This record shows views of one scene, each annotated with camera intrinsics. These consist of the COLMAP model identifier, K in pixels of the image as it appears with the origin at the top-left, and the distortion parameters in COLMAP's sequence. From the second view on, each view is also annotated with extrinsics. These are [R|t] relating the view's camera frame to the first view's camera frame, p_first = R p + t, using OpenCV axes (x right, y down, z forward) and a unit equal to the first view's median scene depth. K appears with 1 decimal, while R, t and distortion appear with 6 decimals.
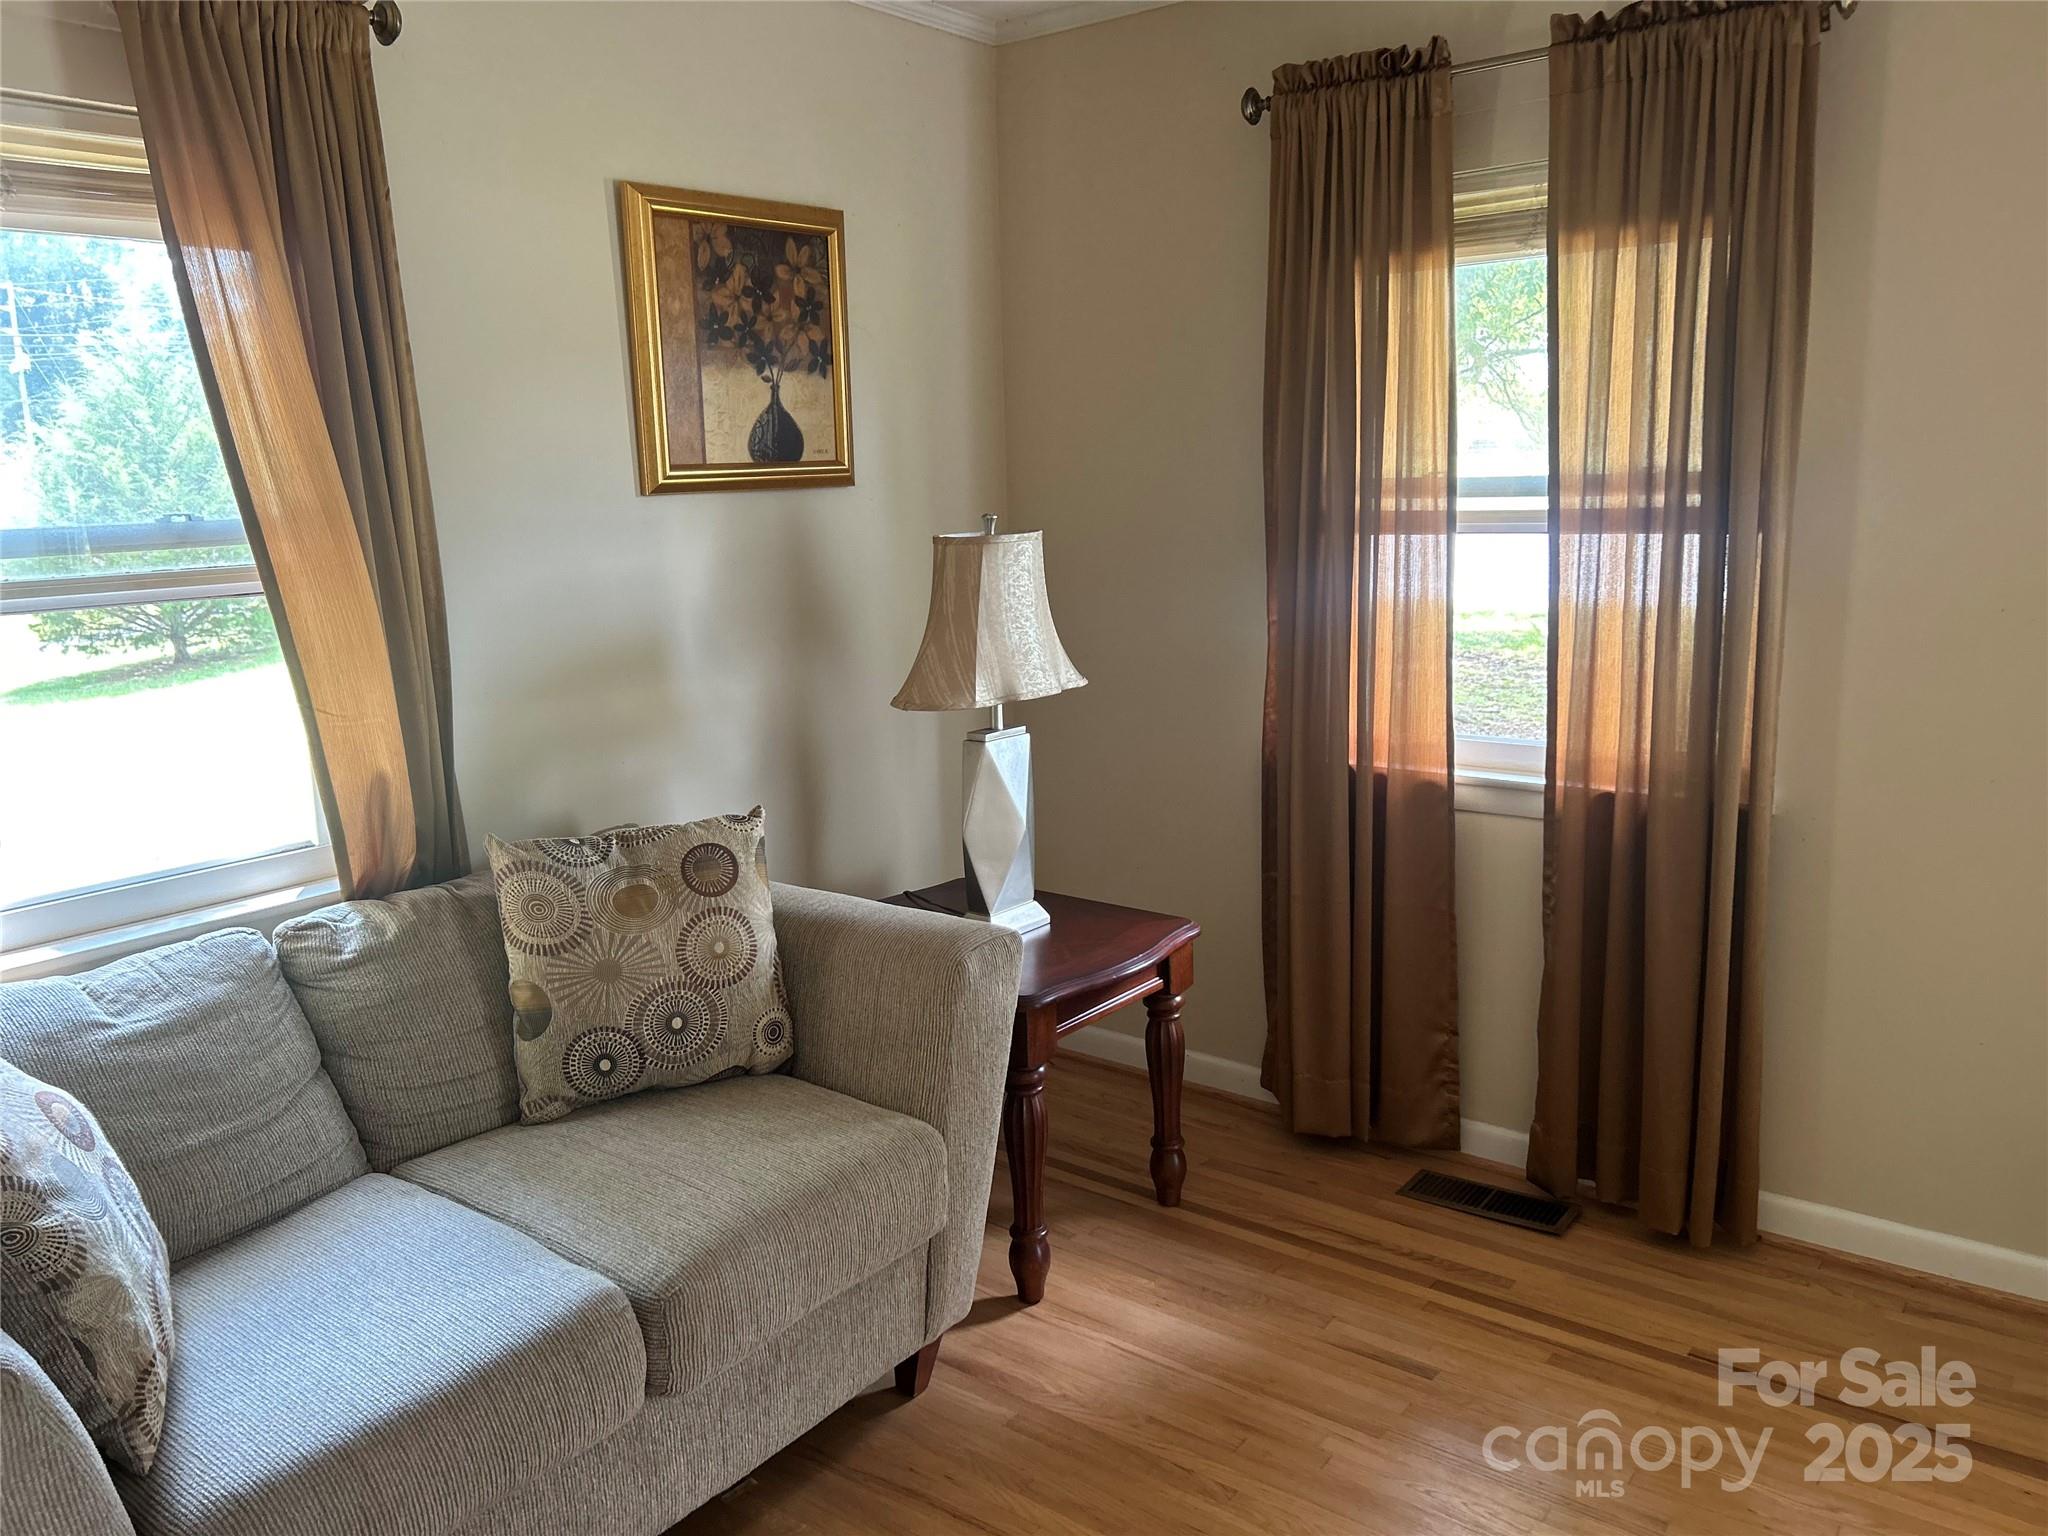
lens RADIAL K [[1544.3, 0, 1020.8], [0, 1544.3, 796.3], [0, 0, 1]] dist [0.055238, -0.065728]
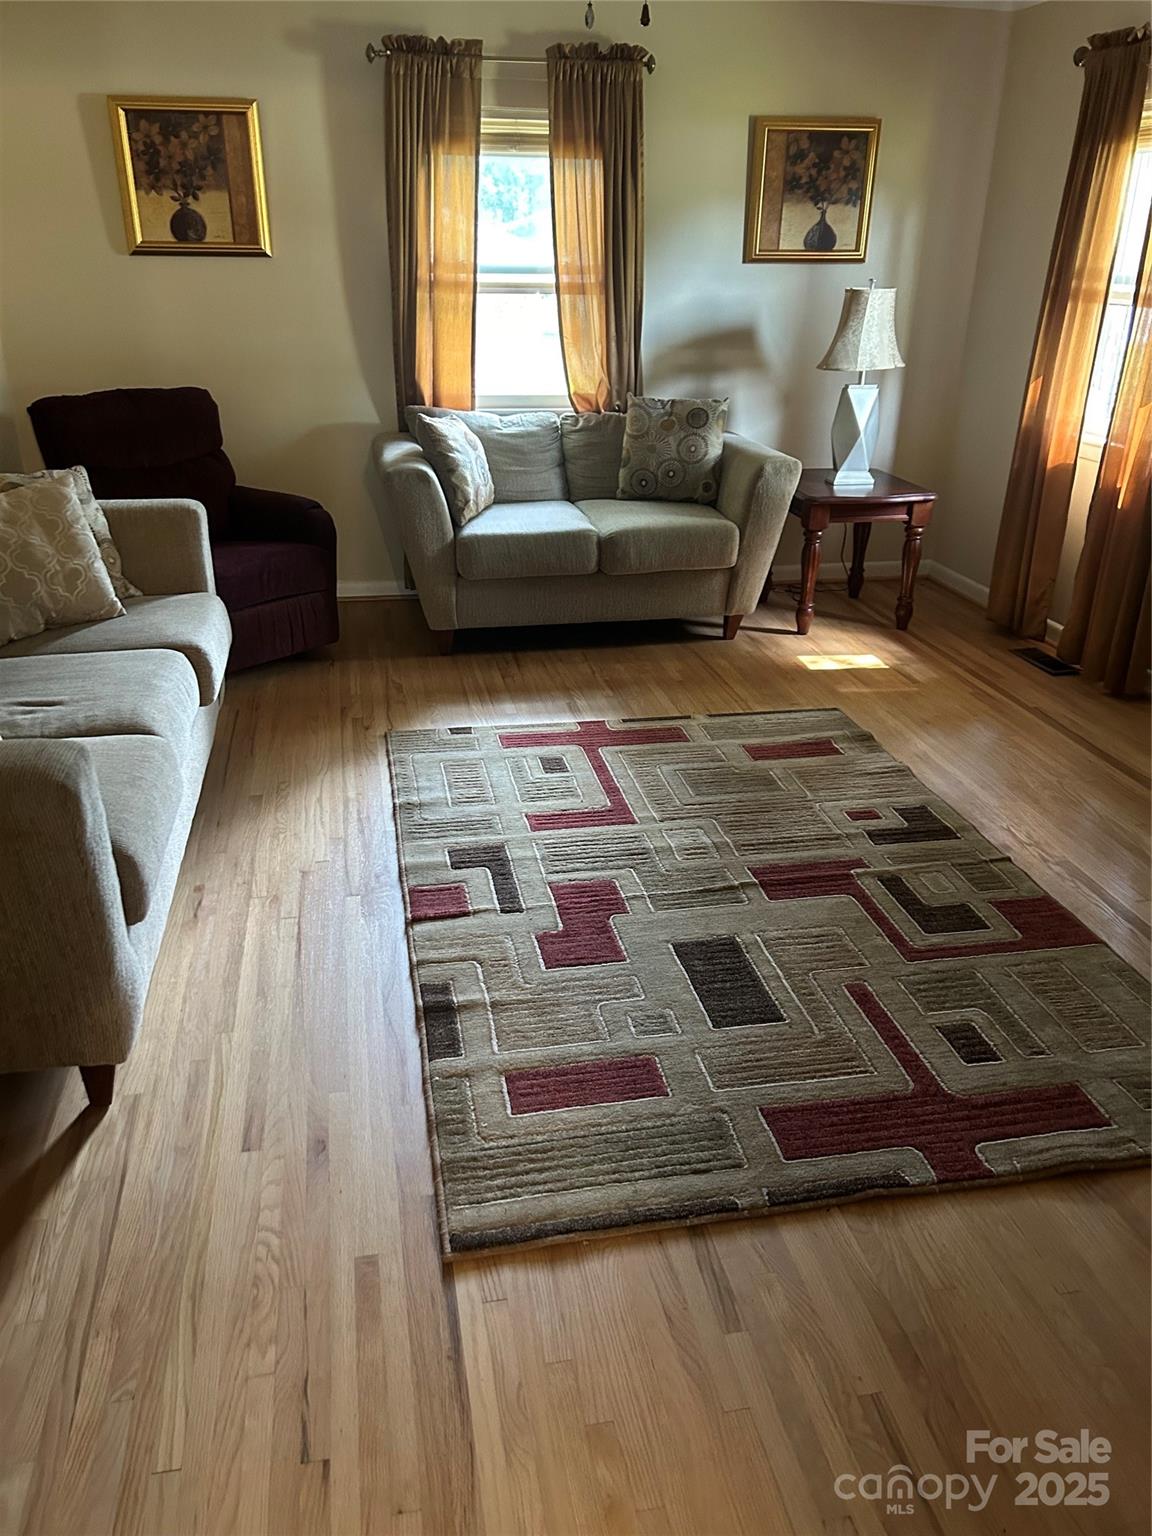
lens RADIAL K [[1158.2, 0, 576.5], [0, 1158.2, 785.4], [0, 0, 1]] dist [0.055238, -0.065728]
pose [[0.758132, 0.306508, -0.575576, 0.816887], [-0.166861, 0.944447, 0.283156, 0.092606], [0.630391, -0.118628, 0.767160, -0.602500]]
